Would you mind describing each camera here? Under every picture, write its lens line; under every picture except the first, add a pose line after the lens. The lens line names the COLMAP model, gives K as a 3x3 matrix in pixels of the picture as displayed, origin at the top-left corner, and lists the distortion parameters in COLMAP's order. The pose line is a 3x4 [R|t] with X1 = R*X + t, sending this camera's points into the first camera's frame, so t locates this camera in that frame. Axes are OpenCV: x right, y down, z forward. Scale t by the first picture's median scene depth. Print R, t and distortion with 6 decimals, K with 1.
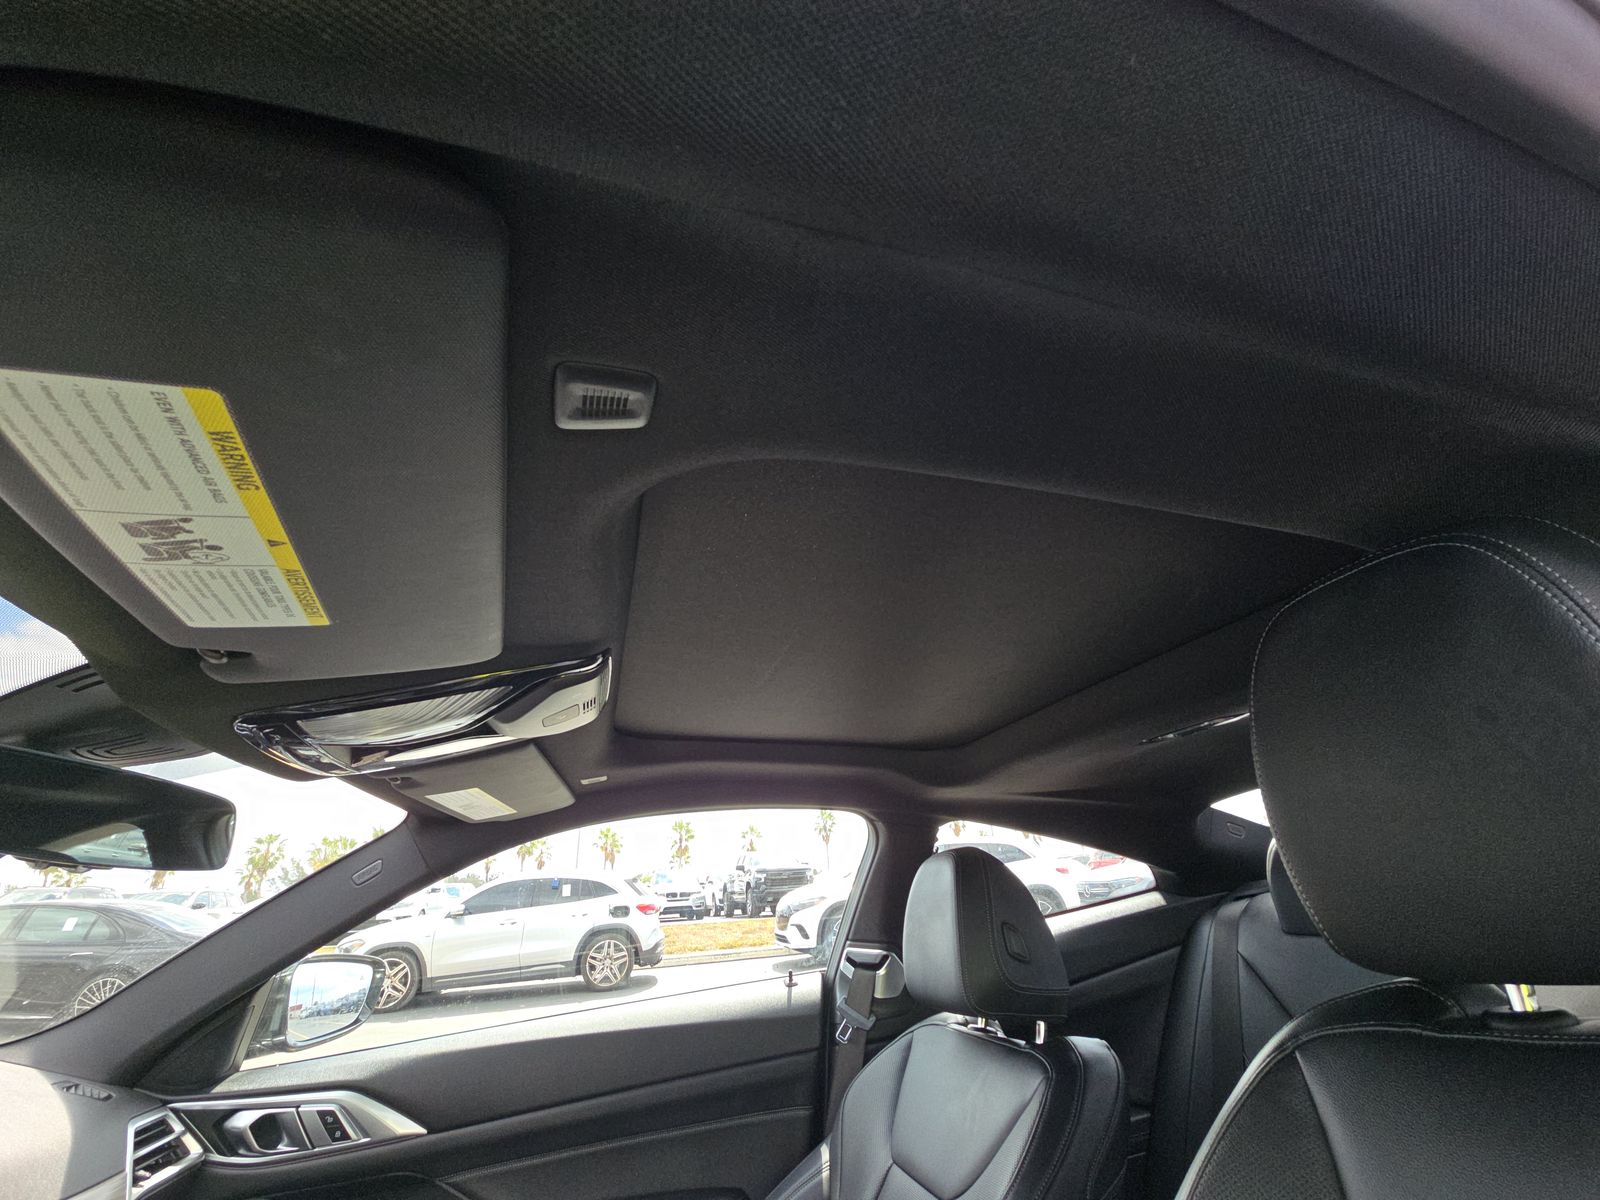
lens RADIAL K [[644.9, 0, 791.1], [0, 644.9, 593.0], [0, 0, 1]] dist [0.000285, -0.000068]
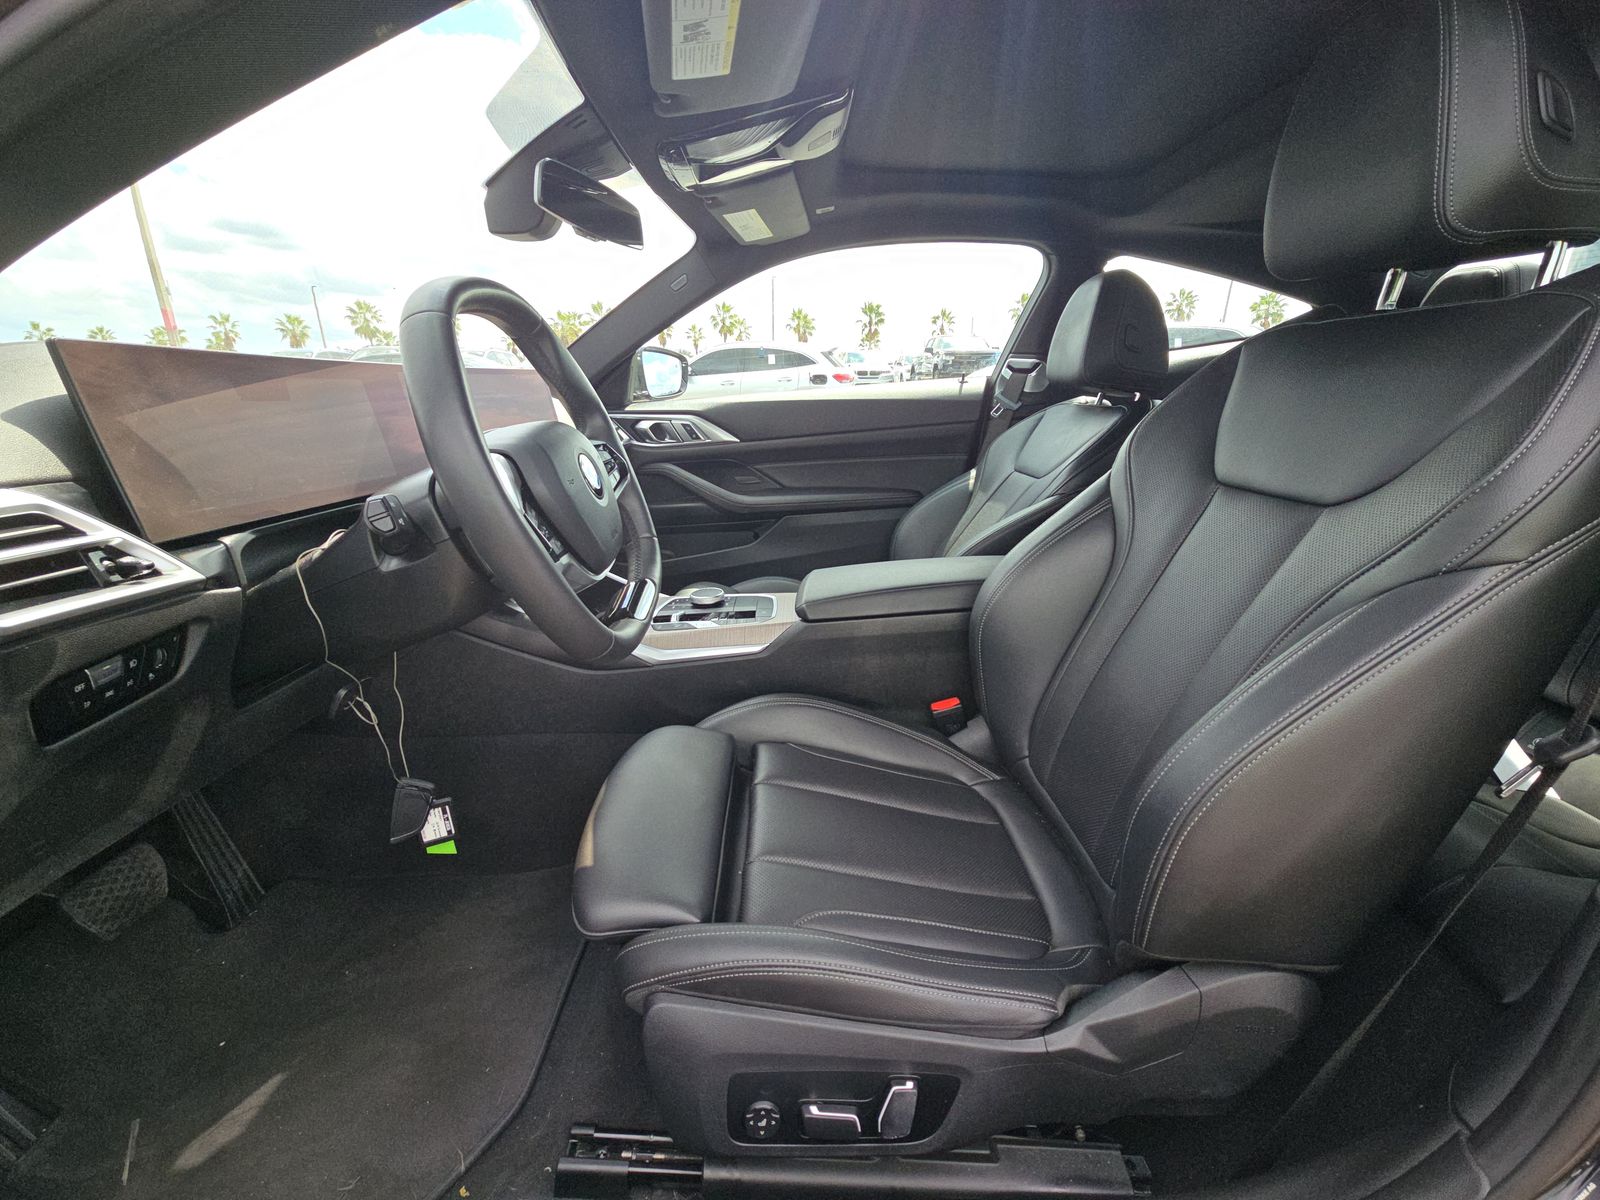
lens RADIAL K [[644.9, 0, 800.6], [0, 644.9, 593.0], [0, 0, 1]] dist [0.000285, -0.000068]
pose [[0.966615, 0.120862, -0.225938, 0.031457], [0.068056, 0.728998, 0.681124, -0.033565], [0.247030, -0.673761, 0.696435, -0.375391]]
